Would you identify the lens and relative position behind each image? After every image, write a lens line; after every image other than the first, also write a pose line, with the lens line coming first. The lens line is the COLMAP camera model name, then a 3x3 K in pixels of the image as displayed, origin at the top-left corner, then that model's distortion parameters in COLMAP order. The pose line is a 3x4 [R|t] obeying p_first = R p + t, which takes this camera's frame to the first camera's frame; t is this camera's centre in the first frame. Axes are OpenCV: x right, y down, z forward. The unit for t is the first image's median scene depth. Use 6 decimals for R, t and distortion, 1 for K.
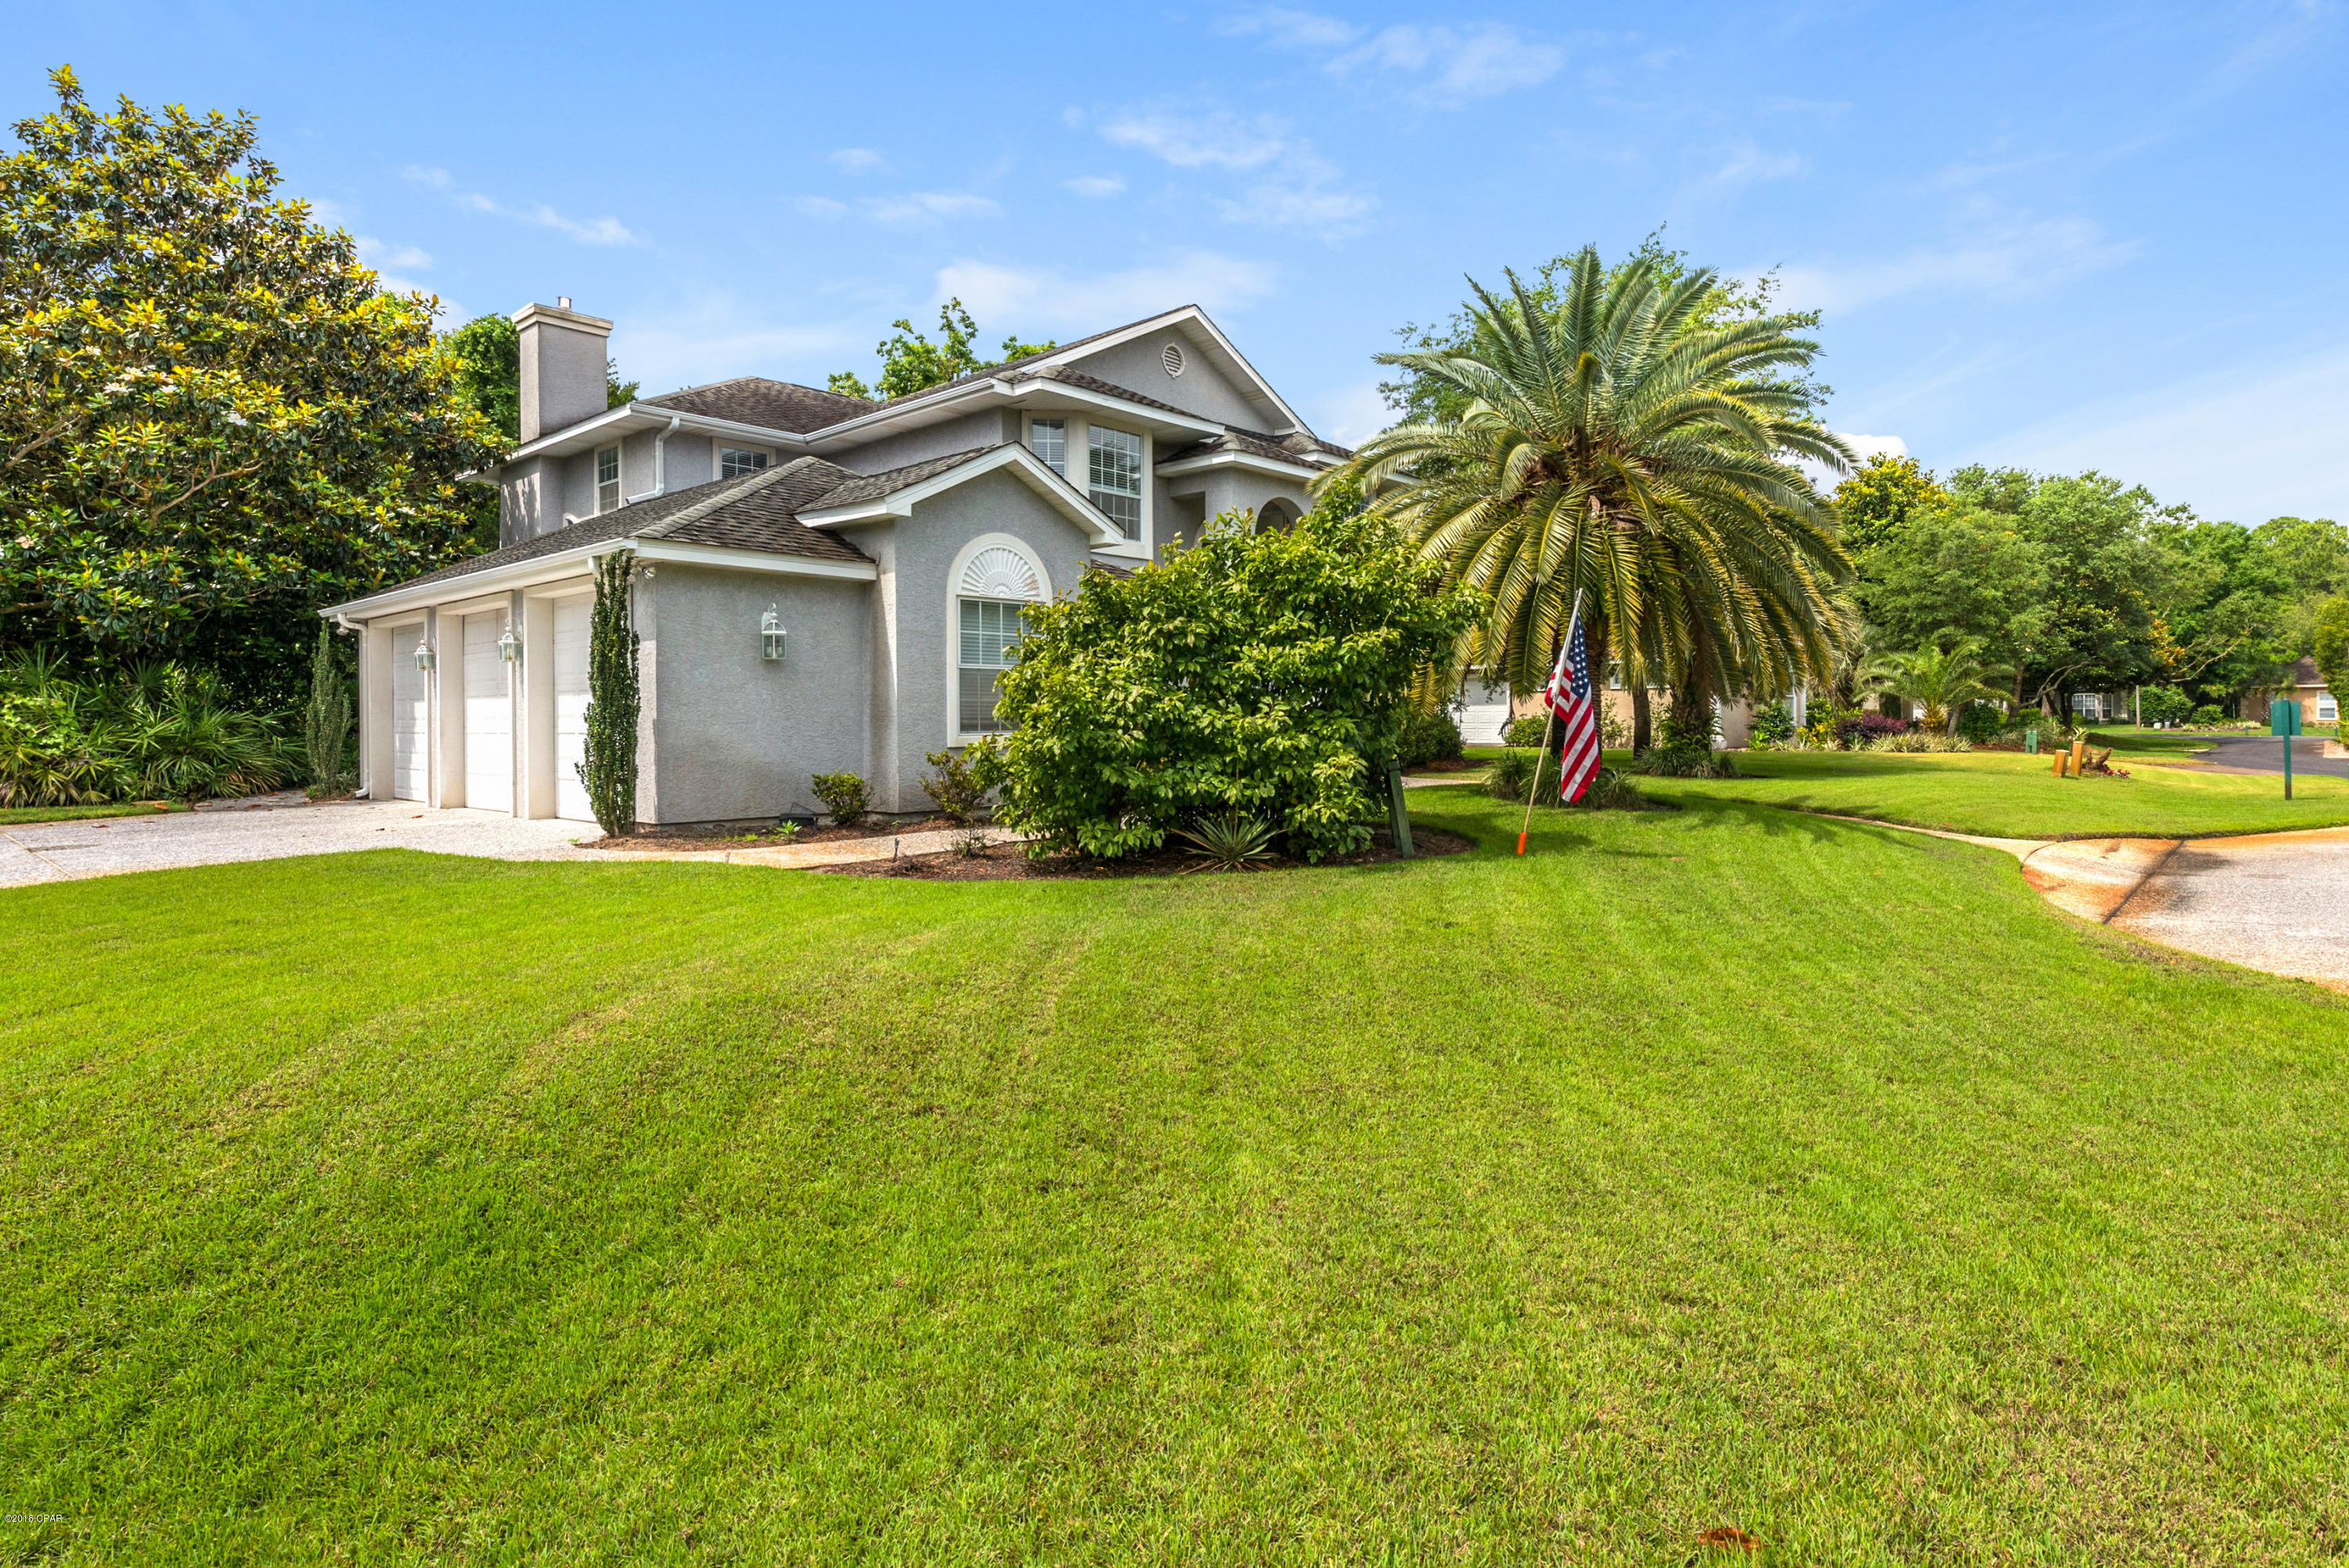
lens RADIAL K [[1209.6, 0, 1207.0], [0, 1209.6, 724.8], [0, 0, 1]] dist [-0.001913, -0.000085]
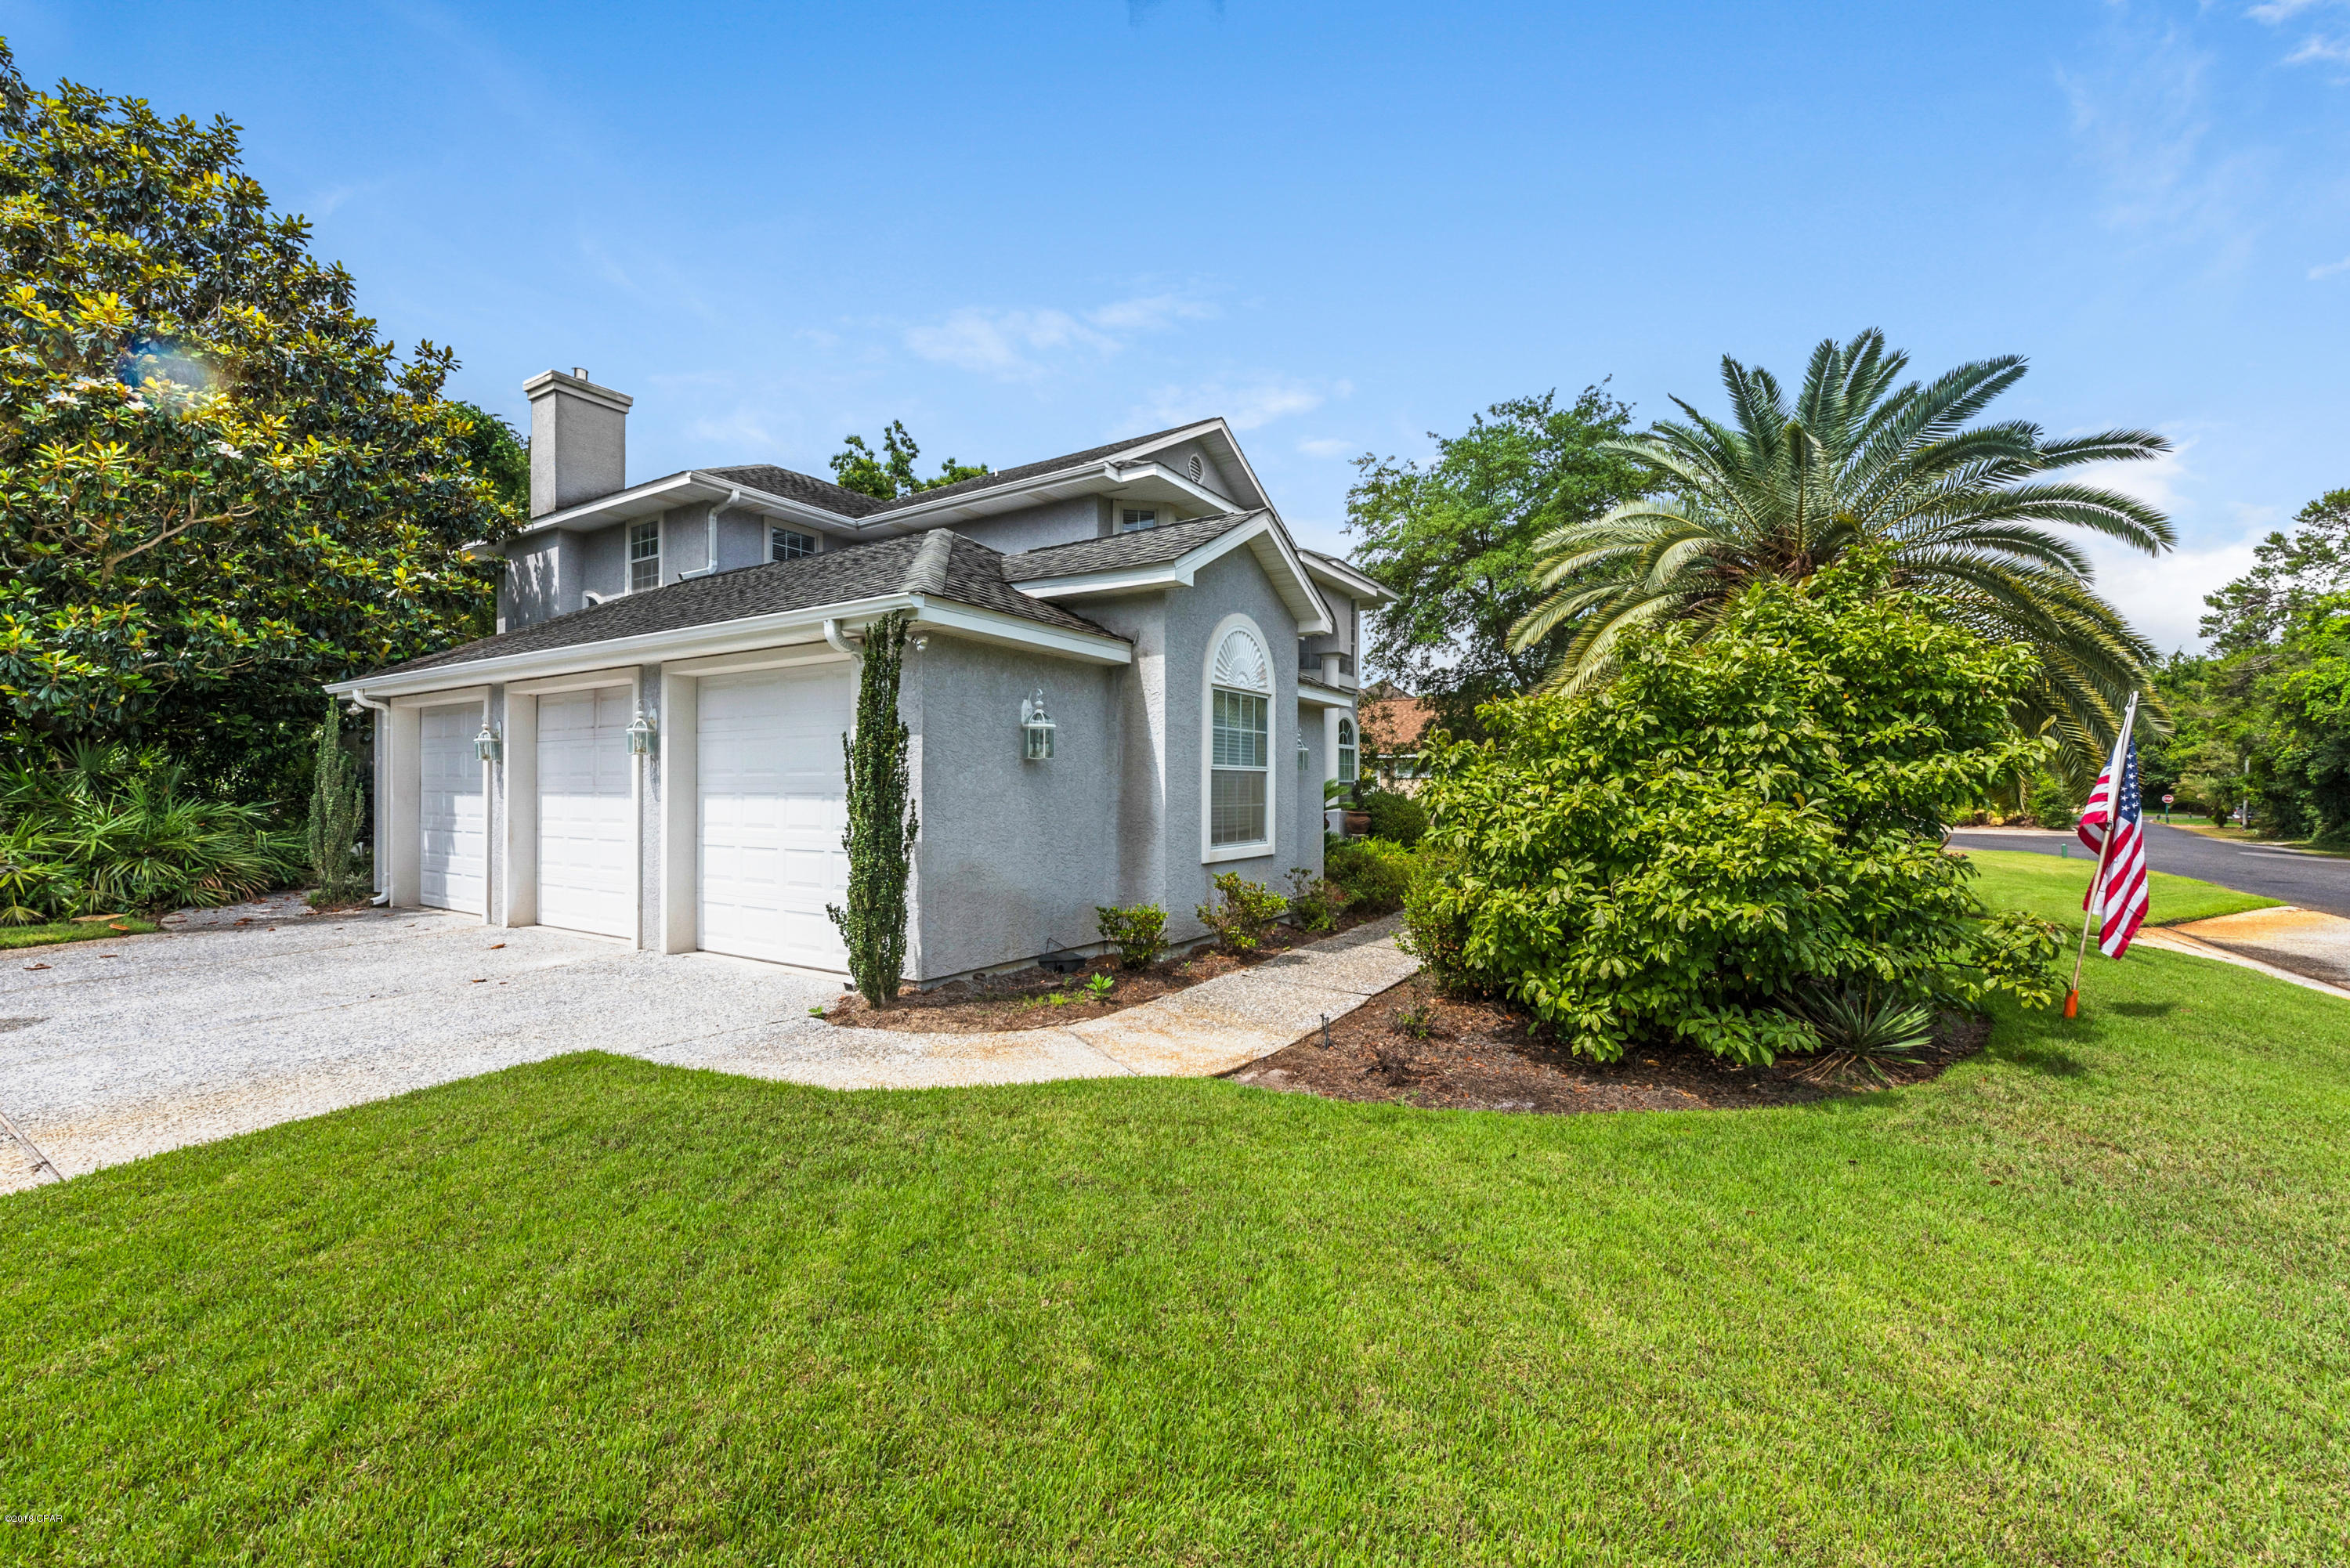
lens RADIAL K [[964.8, 0, 1169.3], [0, 964.8, 788.2], [0, 0, 1]] dist [-0.000155, 0.000115]
pose [[0.990093, 0.008218, 0.140172, -0.240222], [-0.006965, 0.999931, -0.009427, -0.019958], [-0.140240, 0.008357, 0.990082, 0.242480]]
